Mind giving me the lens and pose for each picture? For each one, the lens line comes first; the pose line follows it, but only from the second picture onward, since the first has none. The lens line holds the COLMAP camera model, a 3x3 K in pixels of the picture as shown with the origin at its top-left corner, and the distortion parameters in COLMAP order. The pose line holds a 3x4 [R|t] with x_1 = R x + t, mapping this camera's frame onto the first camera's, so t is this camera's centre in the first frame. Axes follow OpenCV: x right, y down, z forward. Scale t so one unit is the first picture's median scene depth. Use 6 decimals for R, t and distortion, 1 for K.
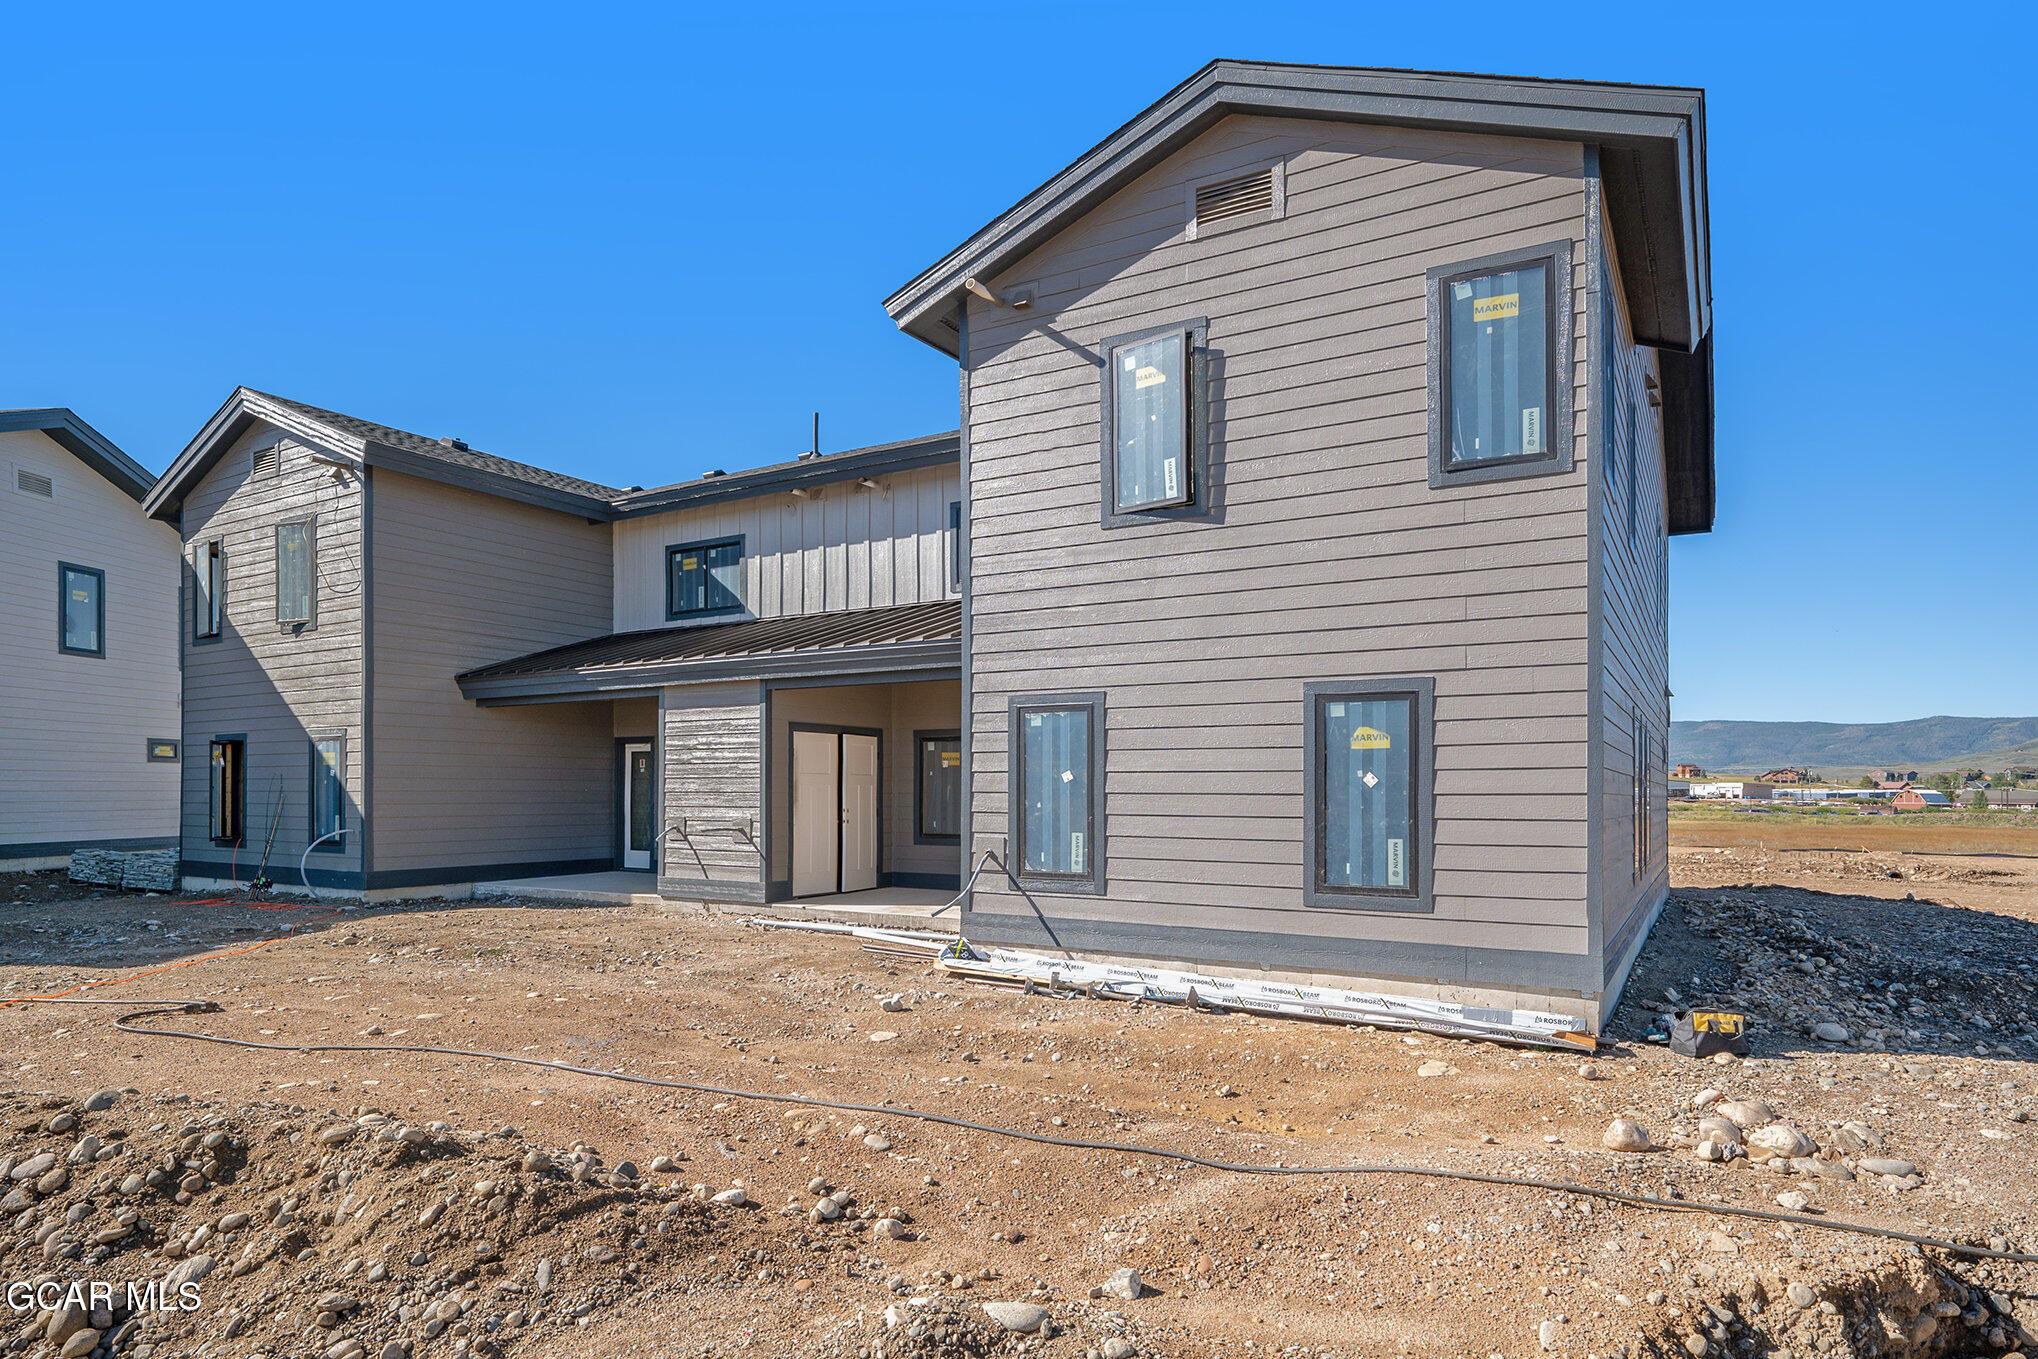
lens RADIAL K [[1149.3, 0, 1016.5], [0, 1149.3, 671.7], [0, 0, 1]] dist [0.004543, -0.001191]
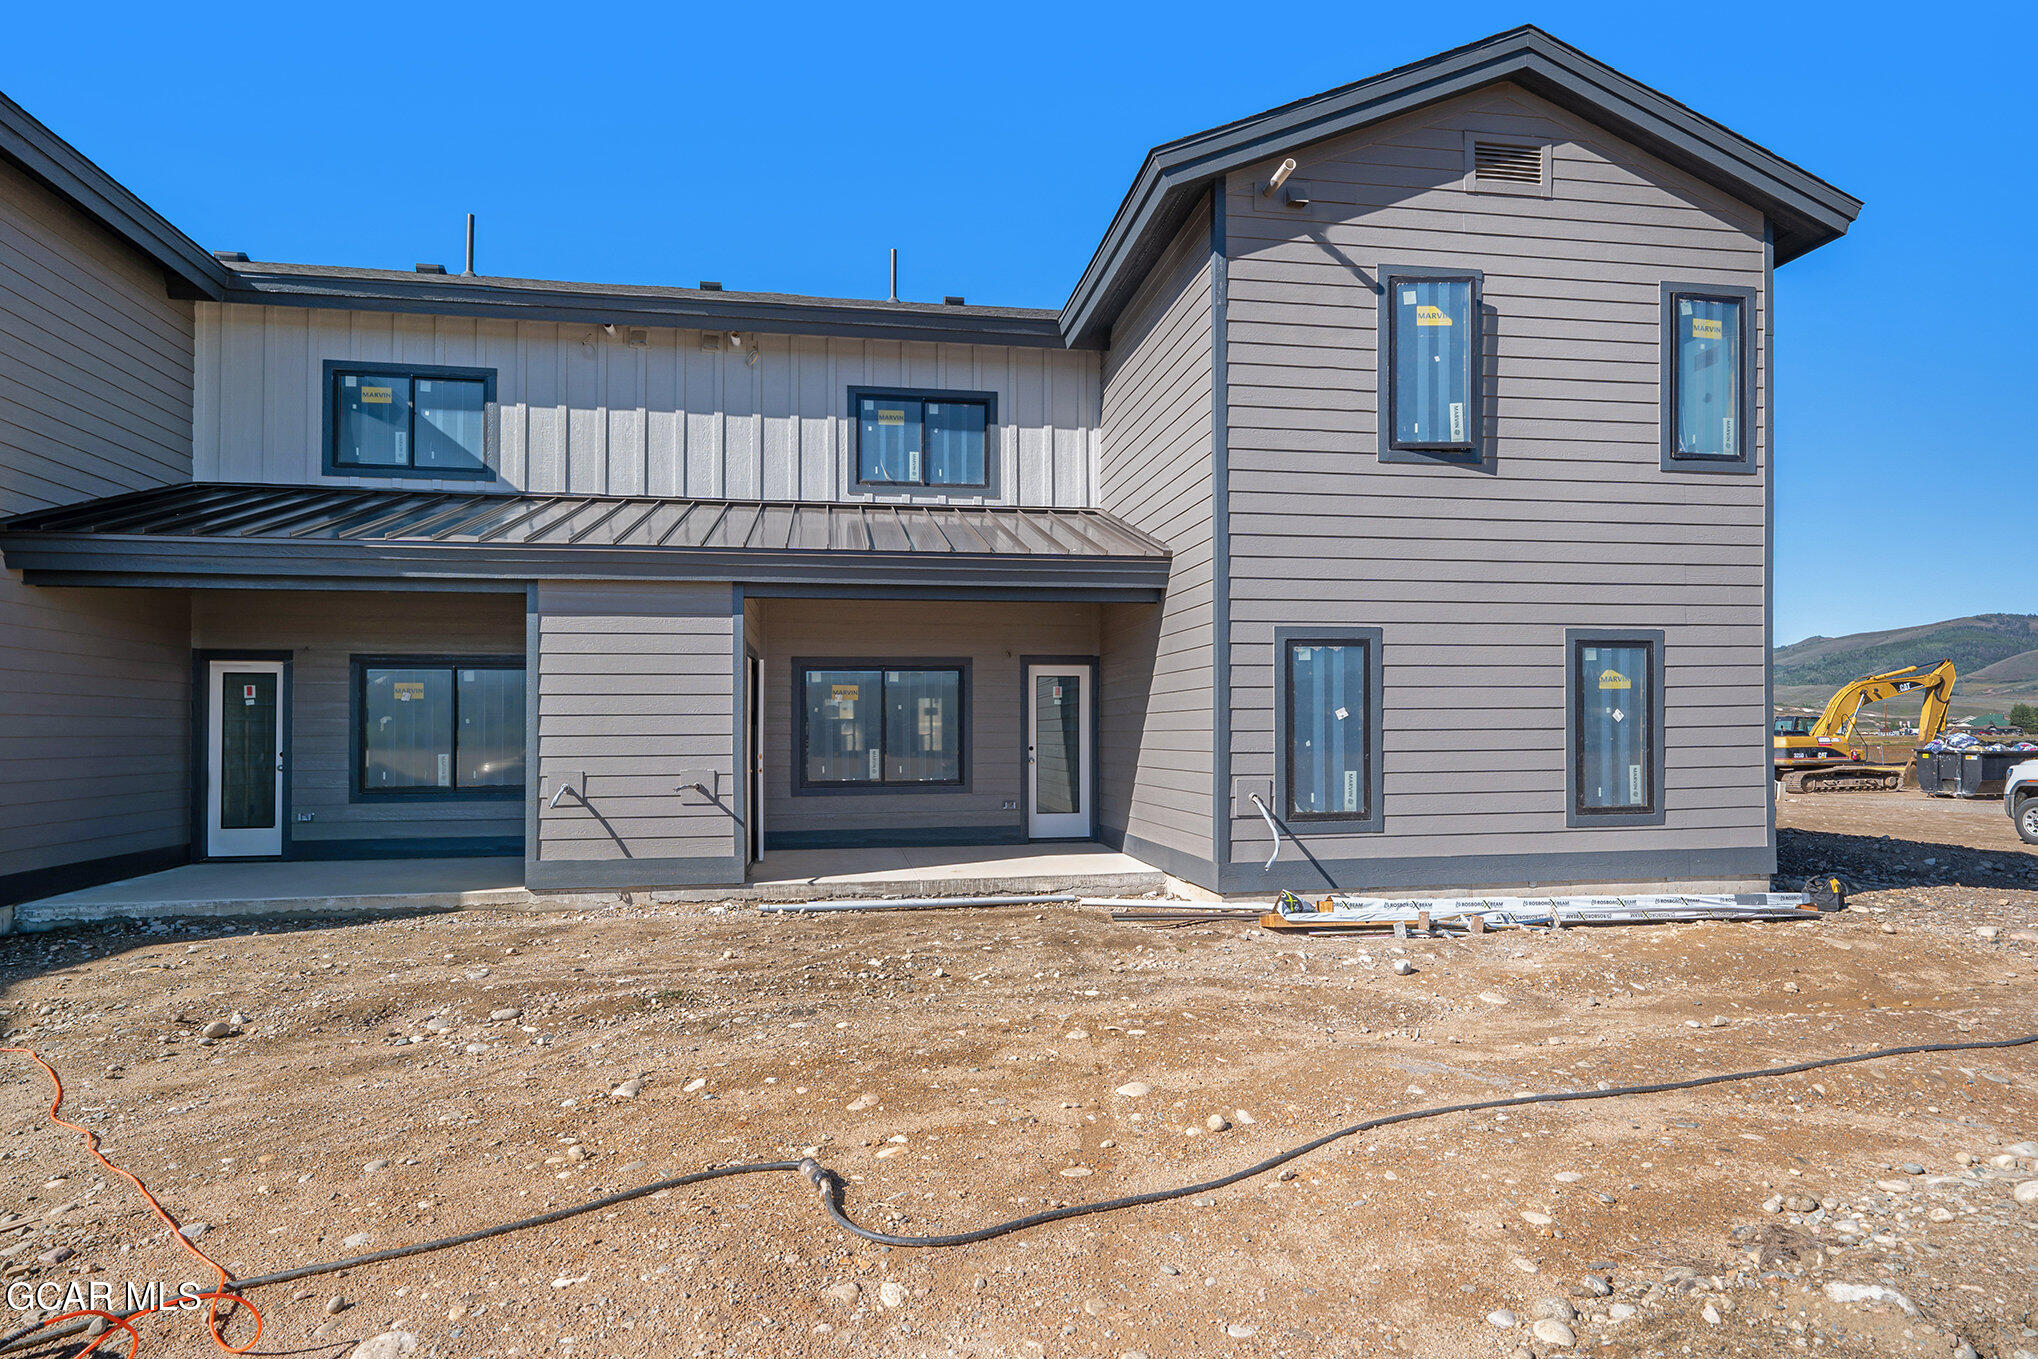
lens RADIAL K [[1149.3, 0, 1016.5], [0, 1149.3, 671.7], [0, 0, 1]] dist [0.004543, -0.001191]
pose [[0.758817, 0.019195, 0.651020, -0.784224], [-0.056869, 0.997701, 0.036870, 0.035584], [-0.648816, -0.065000, 0.758164, 0.440959]]
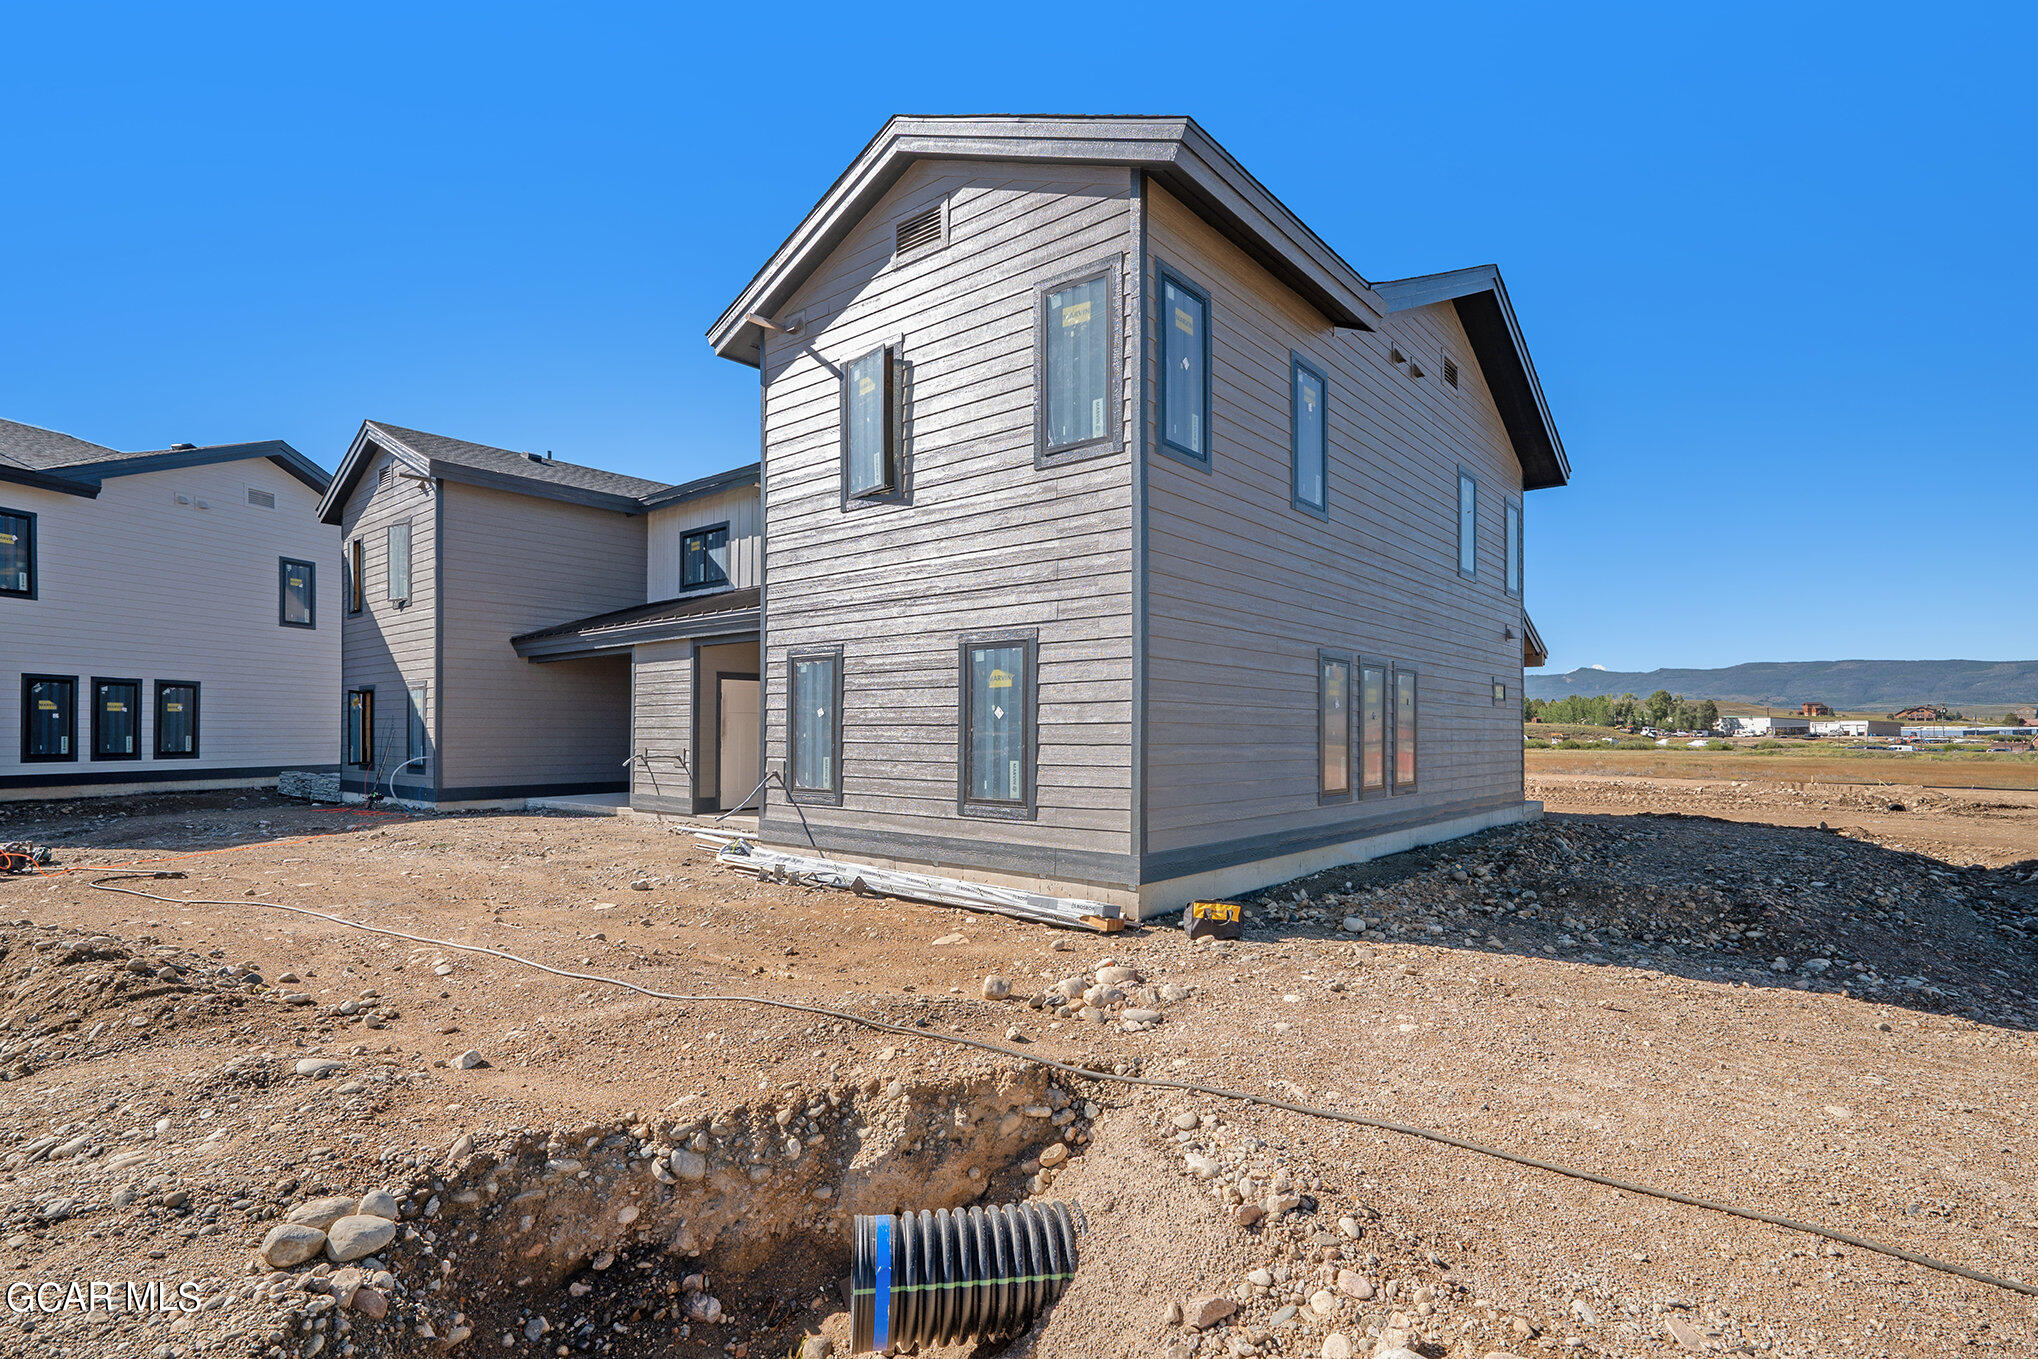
lens RADIAL K [[1007.3, 0, 1019.0], [0, 1007.3, 679.5], [0, 0, 1]] dist [0.005467, -0.000219]
pose [[0.986131, -0.010790, -0.165617, 0.434580], [0.019395, 0.998539, 0.050430, 0.004256], [0.164831, -0.052943, 0.984900, -0.043014]]
